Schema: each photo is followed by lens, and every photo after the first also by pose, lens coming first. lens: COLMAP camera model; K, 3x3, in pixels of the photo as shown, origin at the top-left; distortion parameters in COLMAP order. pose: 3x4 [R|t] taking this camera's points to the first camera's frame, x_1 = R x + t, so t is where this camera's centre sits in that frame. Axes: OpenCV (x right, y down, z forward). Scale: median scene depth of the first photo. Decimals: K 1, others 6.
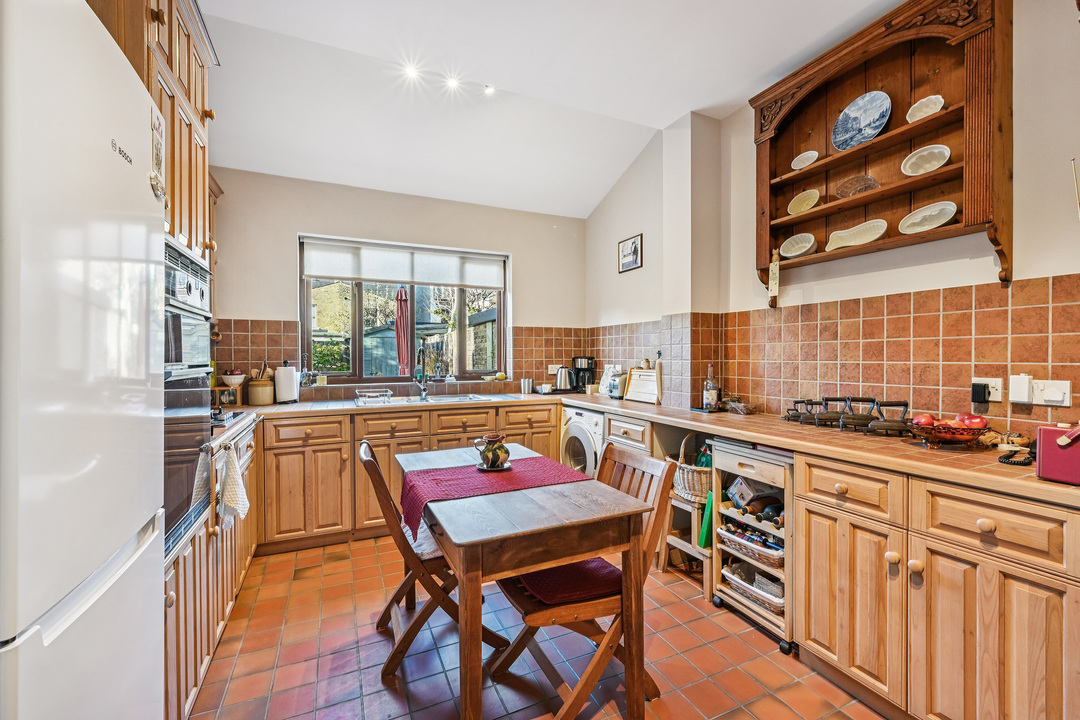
lens RADIAL K [[452.3, 0, 549.5], [0, 452.3, 358.7], [0, 0, 1]] dist [0.002736, 0.000533]
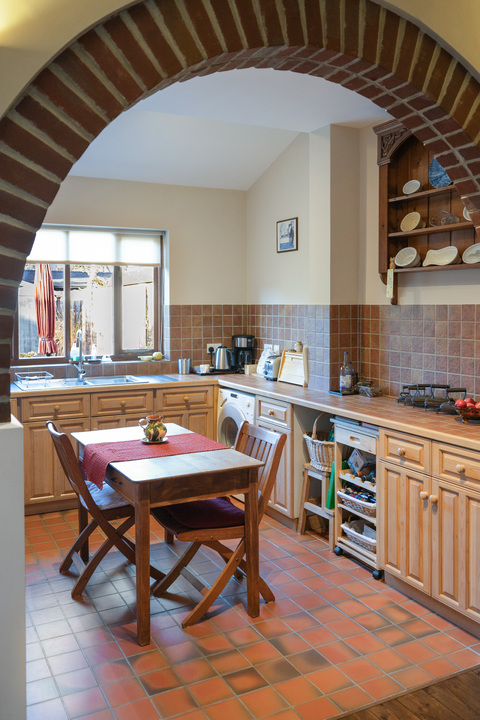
lens RADIAL K [[636.2, 0, 247.5], [0, 636.2, 306.4], [0, 0, 1]] dist [-0.009414, 0.001497]
pose [[0.999244, -0.000221, 0.038871, 0.056017], [0.000431, 0.999985, -0.005388, -0.105273], [-0.038870, 0.005400, 0.999230, -0.650707]]
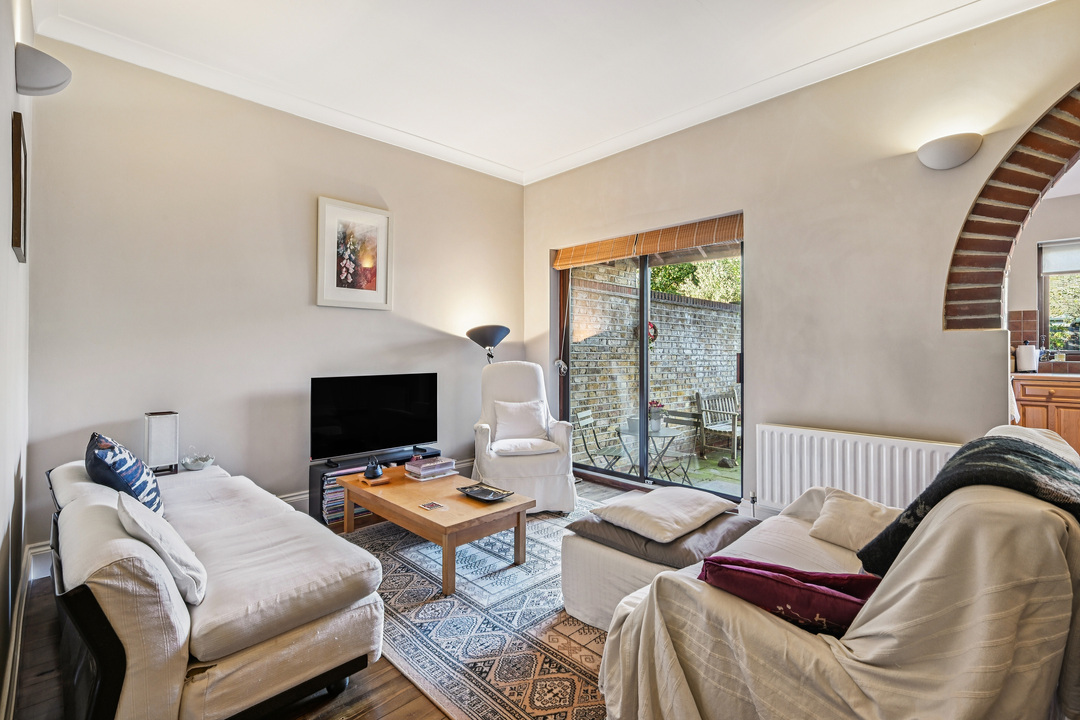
lens RADIAL K [[499.7, 0, 542.4], [0, 499.7, 345.7], [0, 0, 1]] dist [-0.000257, 0.001217]
pose [[0.335971, 0.001078, -0.941872, 0.444935], [-0.010903, 0.999937, -0.002744, 0.053096], [0.941809, 0.011191, 0.335962, -1.142950]]
